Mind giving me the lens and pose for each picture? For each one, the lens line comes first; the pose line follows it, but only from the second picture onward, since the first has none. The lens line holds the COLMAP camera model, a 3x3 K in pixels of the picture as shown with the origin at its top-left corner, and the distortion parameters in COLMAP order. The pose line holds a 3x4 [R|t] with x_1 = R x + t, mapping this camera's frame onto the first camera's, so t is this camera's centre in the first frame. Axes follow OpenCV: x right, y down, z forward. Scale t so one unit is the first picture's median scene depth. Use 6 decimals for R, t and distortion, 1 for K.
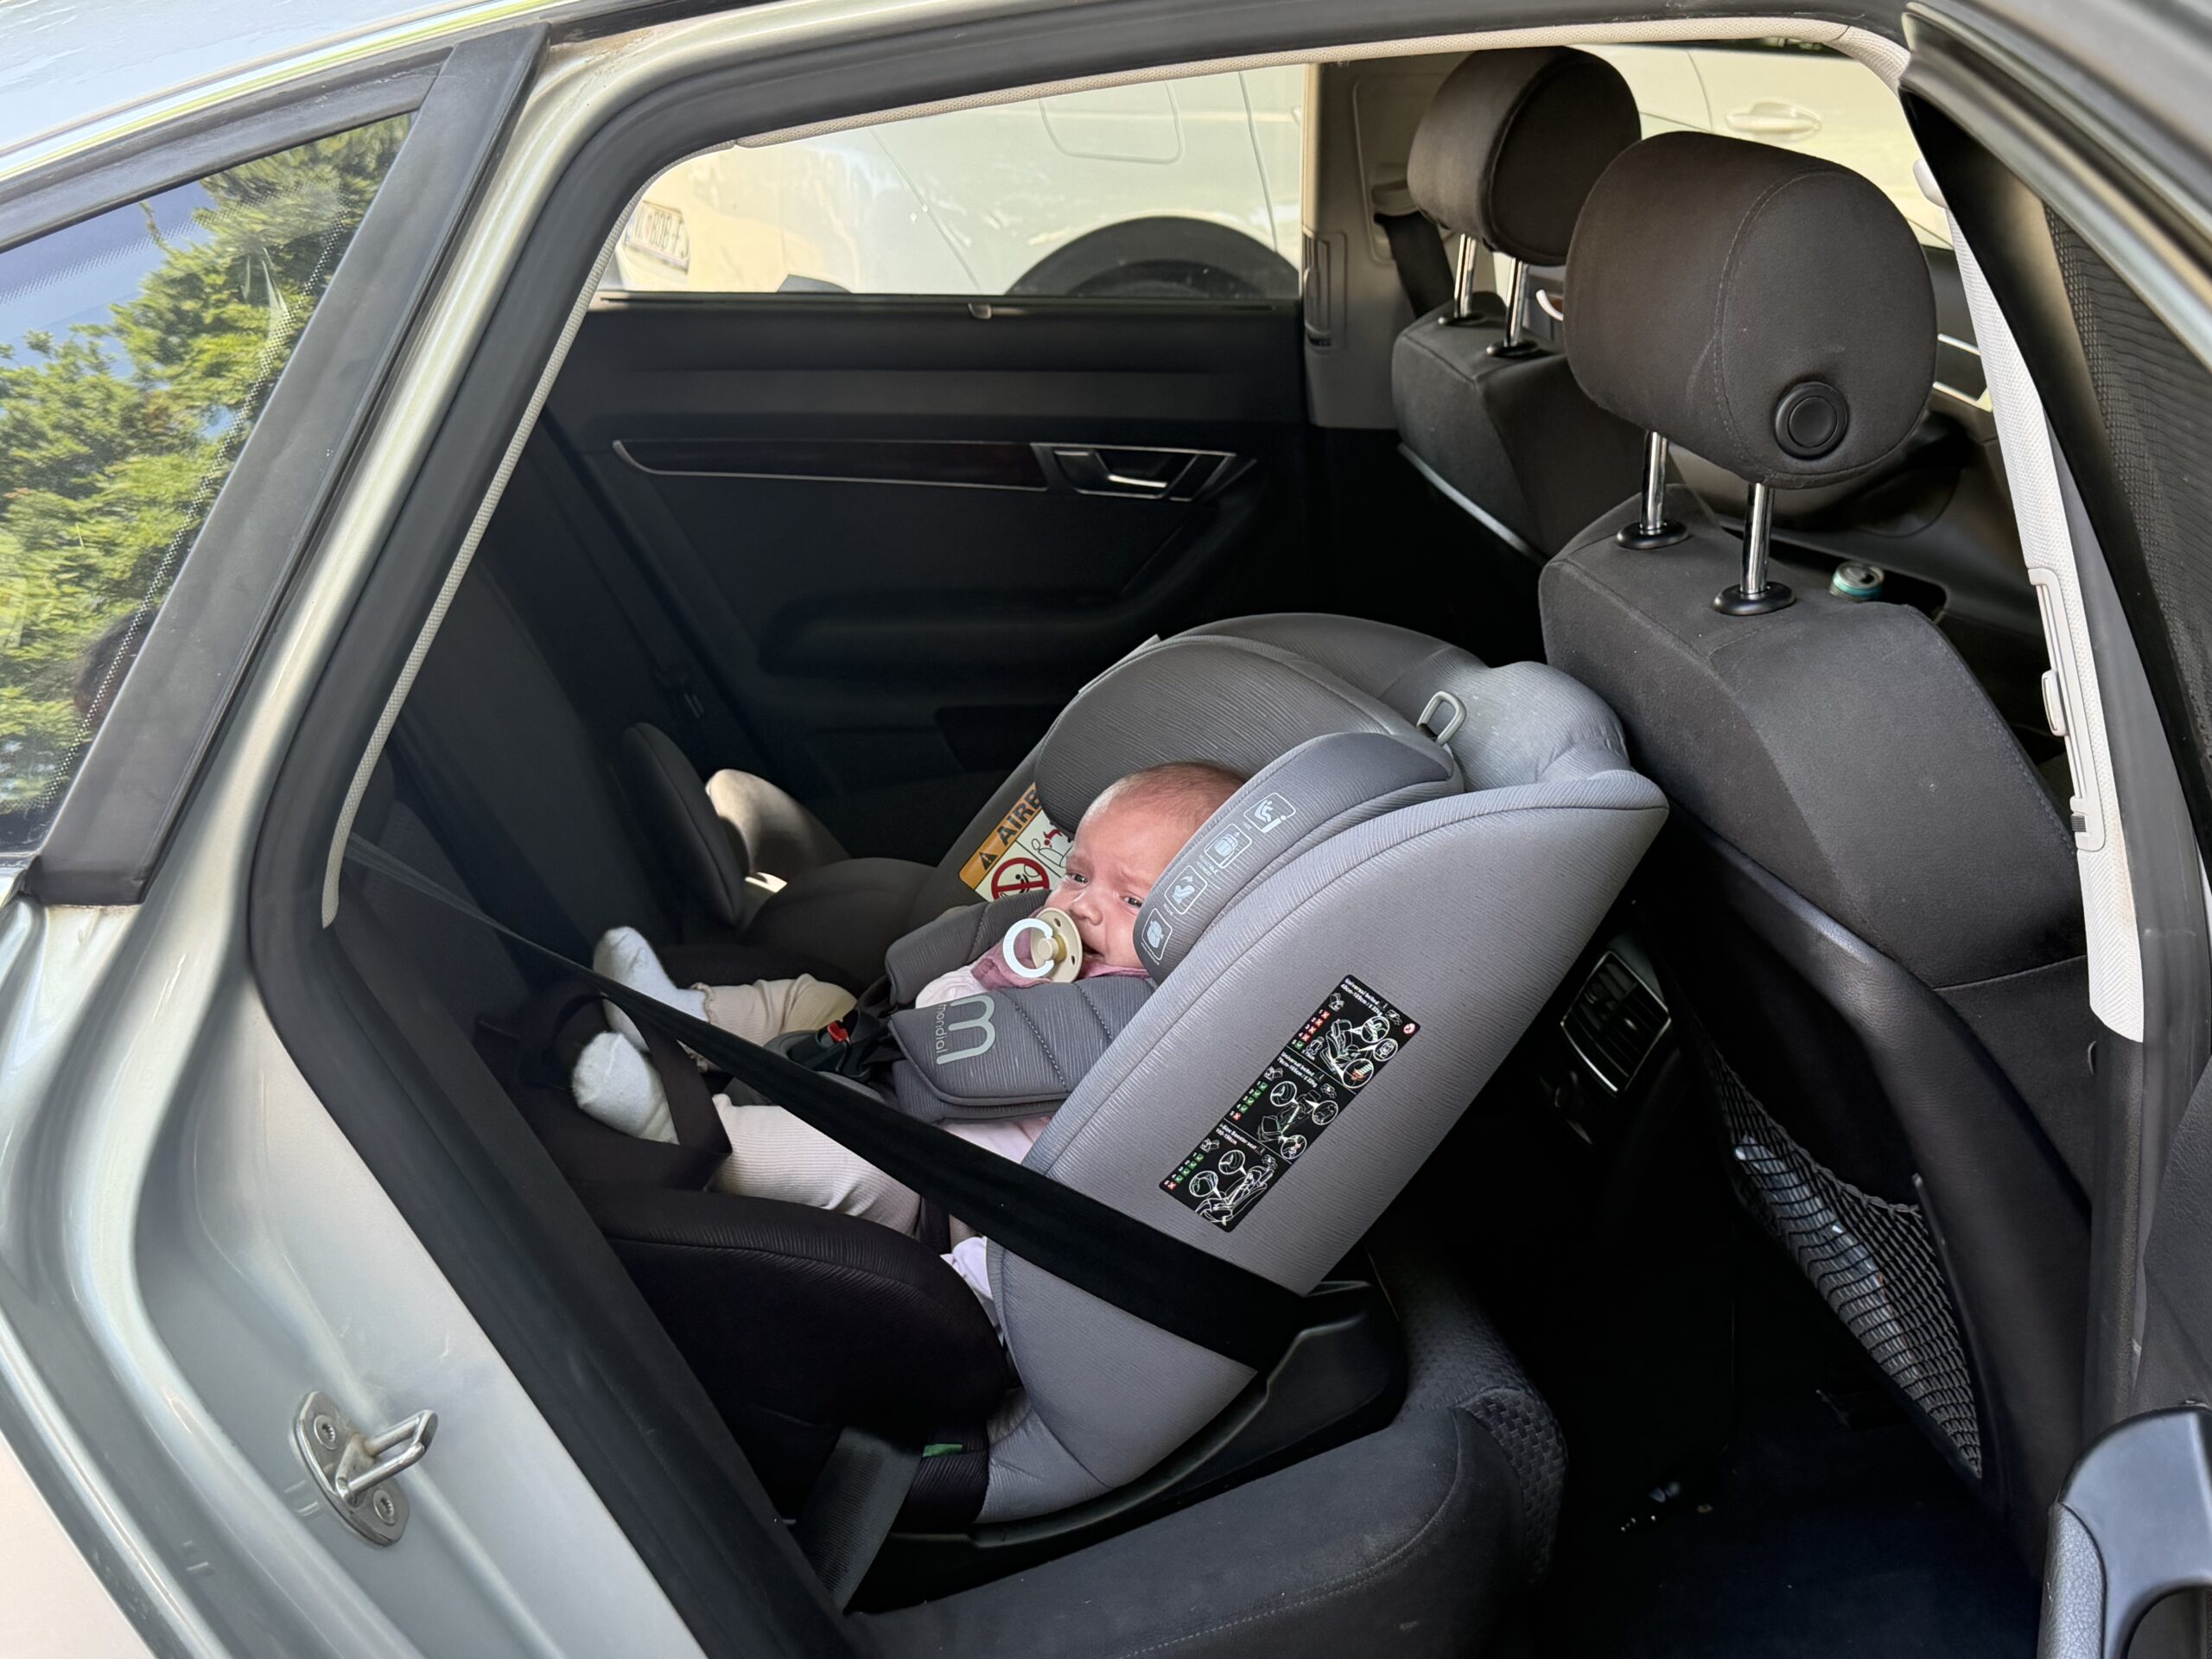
lens RADIAL K [[2446.2, 0, 1106.0], [0, 2446.2, 829.5], [0, 0, 1]] dist [0.247318, -0.583996]
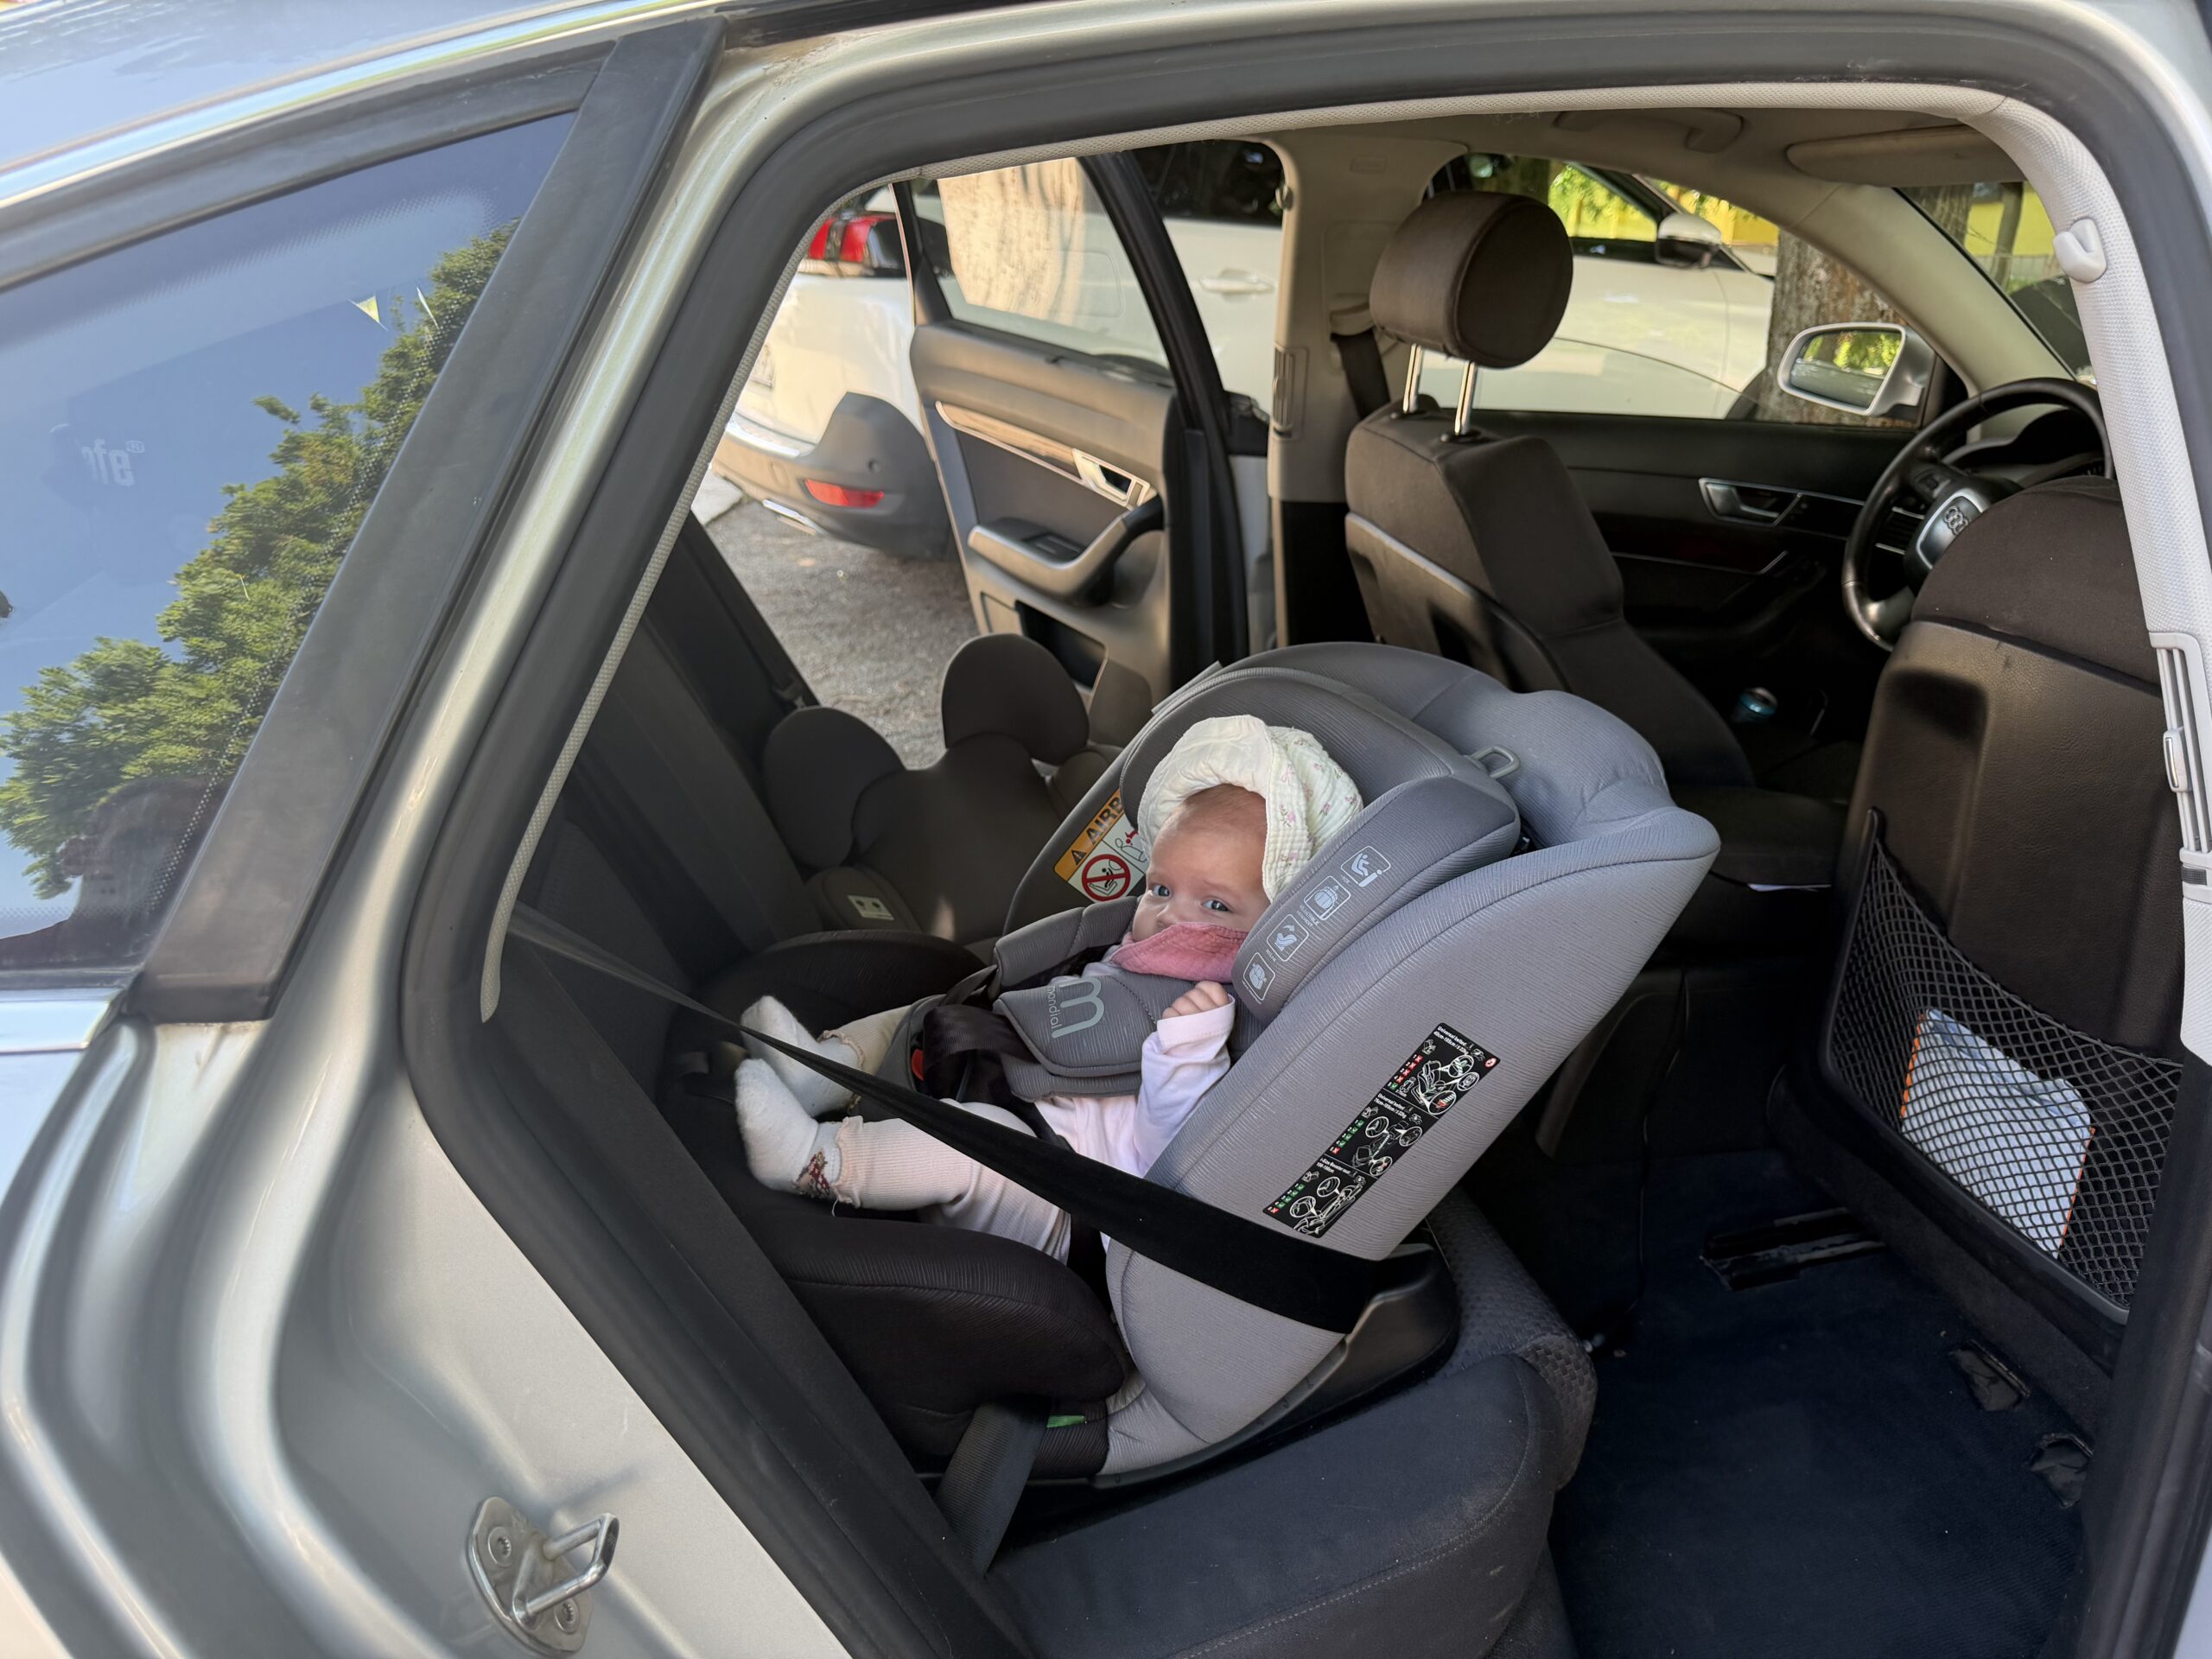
lens RADIAL K [[1534.5, 0, 1106.0], [0, 1534.5, 829.5], [0, 0, 1]] dist [0.002200, 0.001275]
pose [[0.998442, -0.003157, 0.055718, -0.104839], [0.000616, 0.998961, 0.045565, -0.052147], [-0.055804, -0.045460, 0.997406, 0.385488]]
